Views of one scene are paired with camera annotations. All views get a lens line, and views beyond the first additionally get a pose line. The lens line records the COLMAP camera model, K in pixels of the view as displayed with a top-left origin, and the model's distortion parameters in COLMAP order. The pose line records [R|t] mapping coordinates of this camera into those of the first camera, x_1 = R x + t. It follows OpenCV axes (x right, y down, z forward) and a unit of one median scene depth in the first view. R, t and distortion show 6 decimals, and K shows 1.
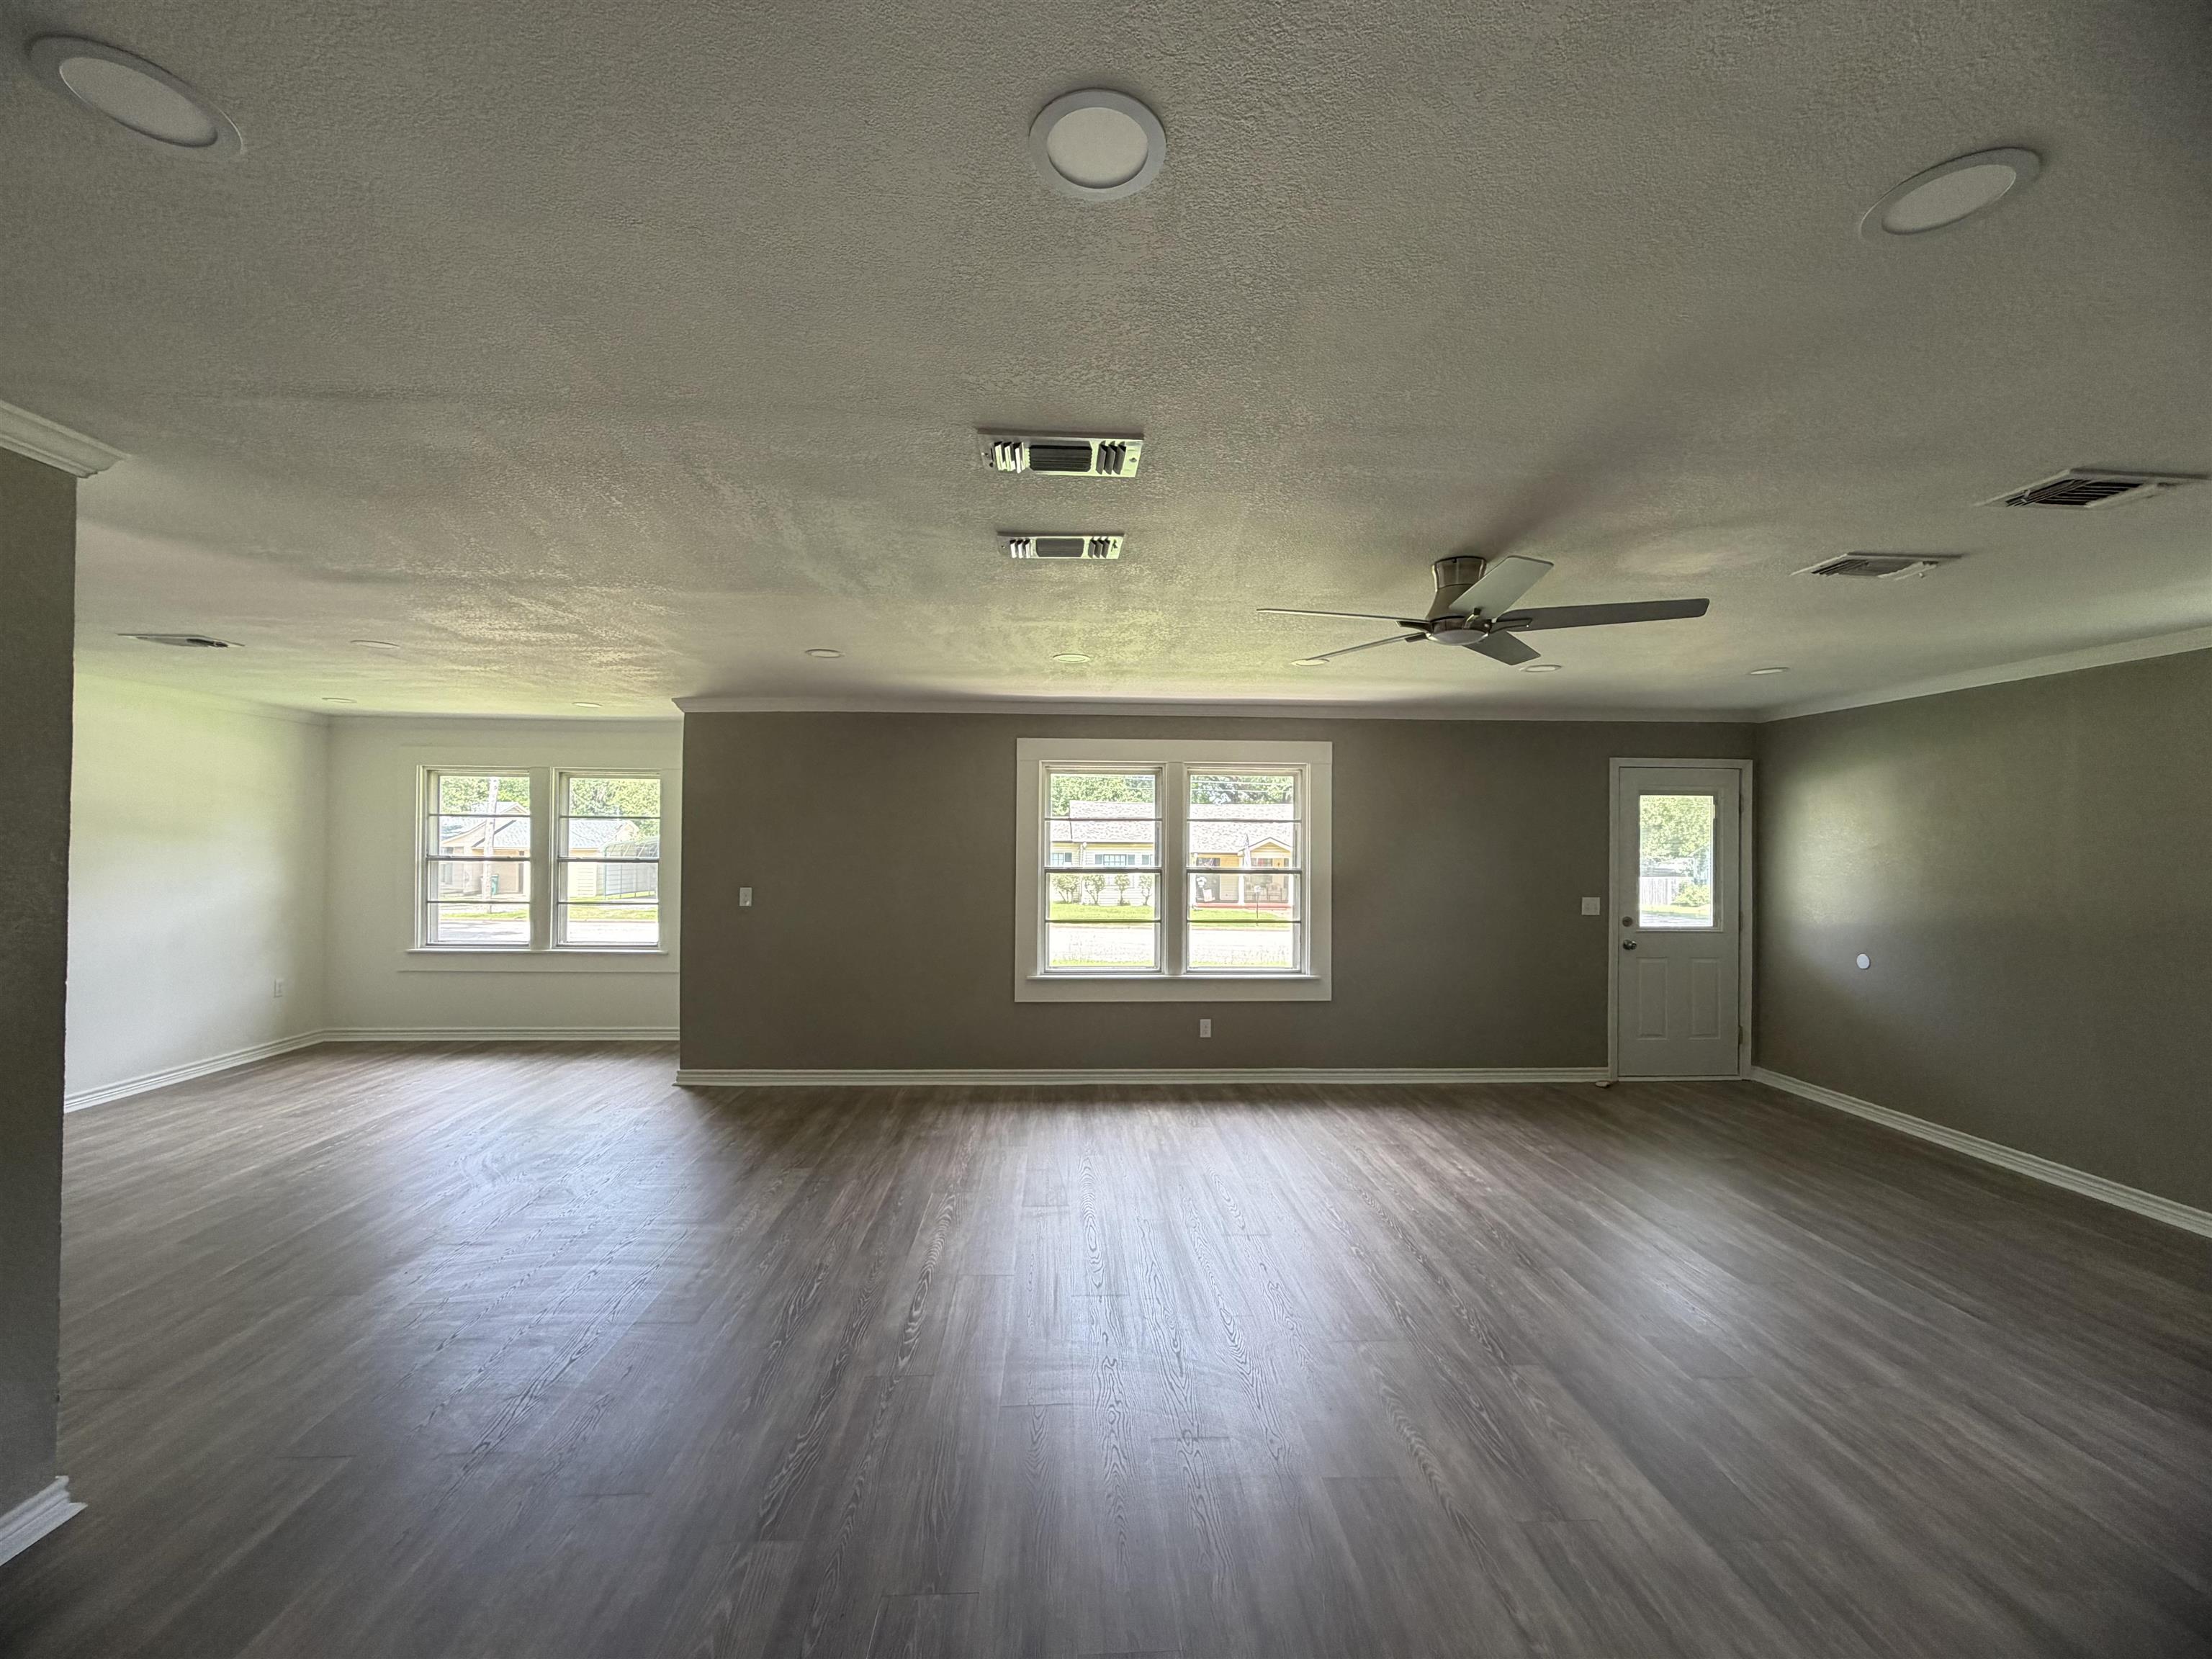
lens RADIAL K [[884.1, 0, 1106.0], [0, 884.1, 829.5], [0, 0, 1]] dist [-0.002139, -0.000366]
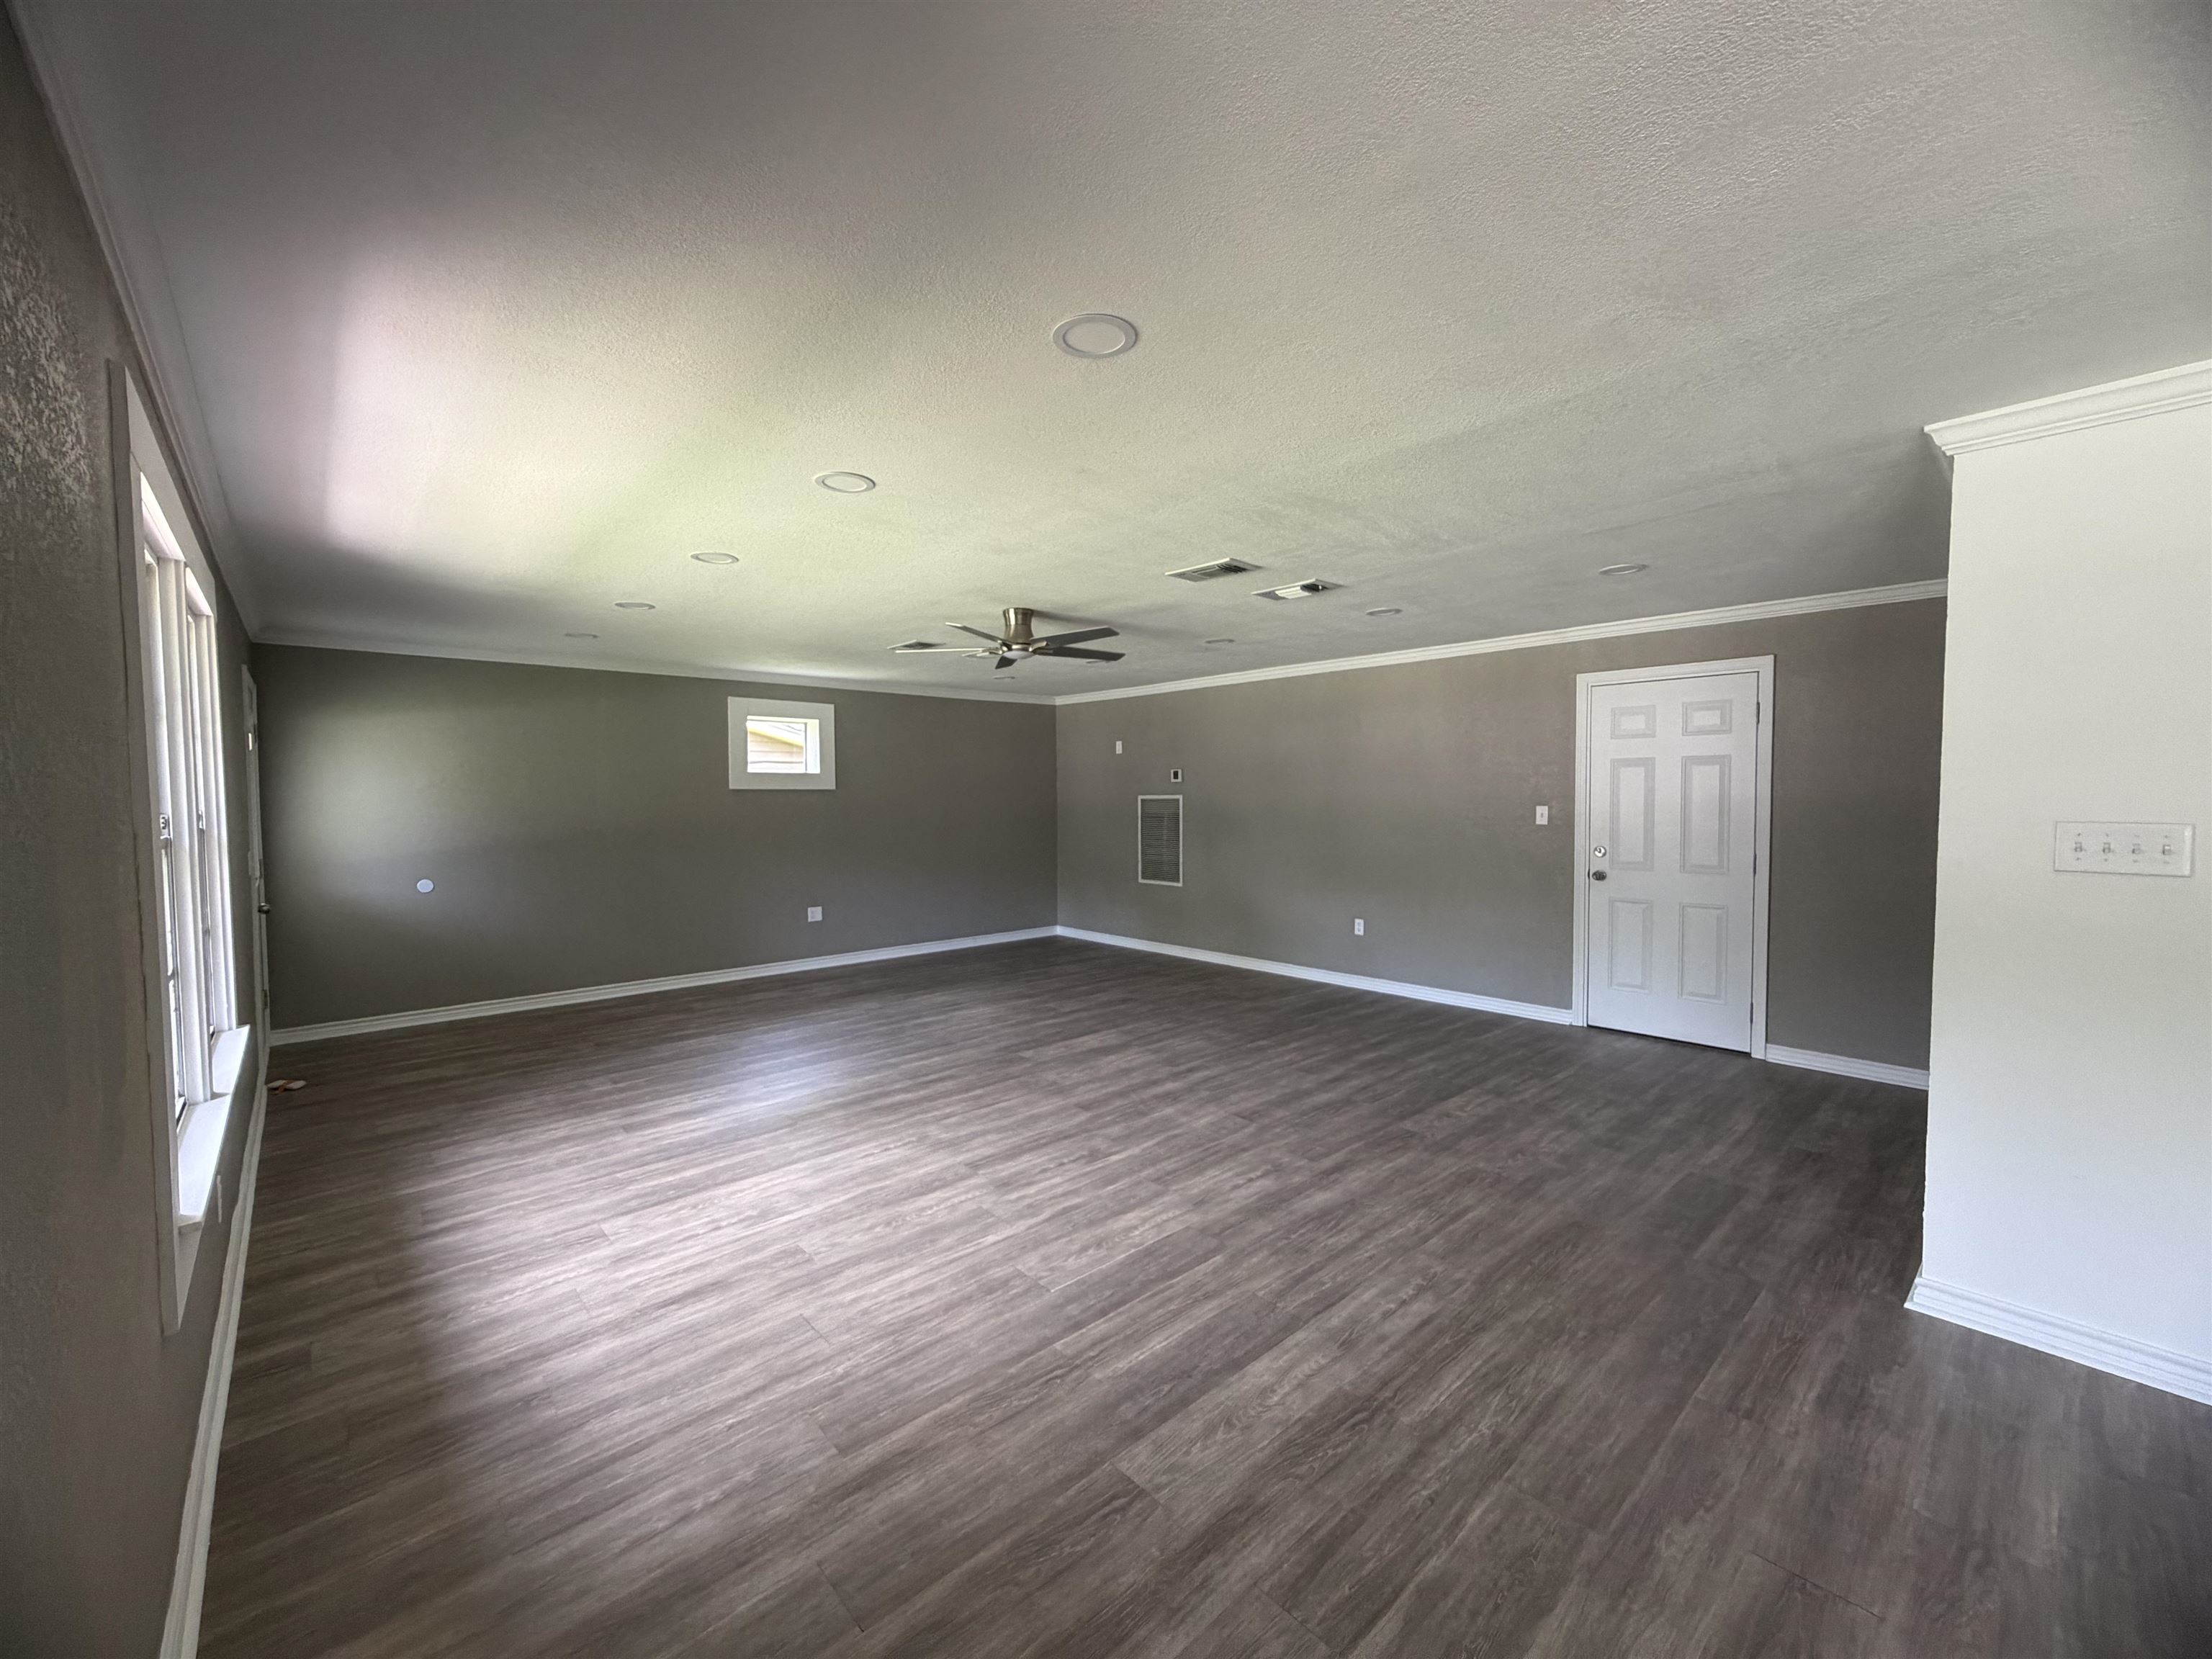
lens RADIAL K [[884.1, 0, 1106.0], [0, 884.1, 829.5], [0, 0, 1]] dist [-0.002139, -0.000366]
pose [[-0.630680, -0.037488, 0.775137, -0.554964], [-0.006994, 0.999067, 0.042628, 0.025295], [-0.776011, 0.021463, -0.630354, 1.054134]]
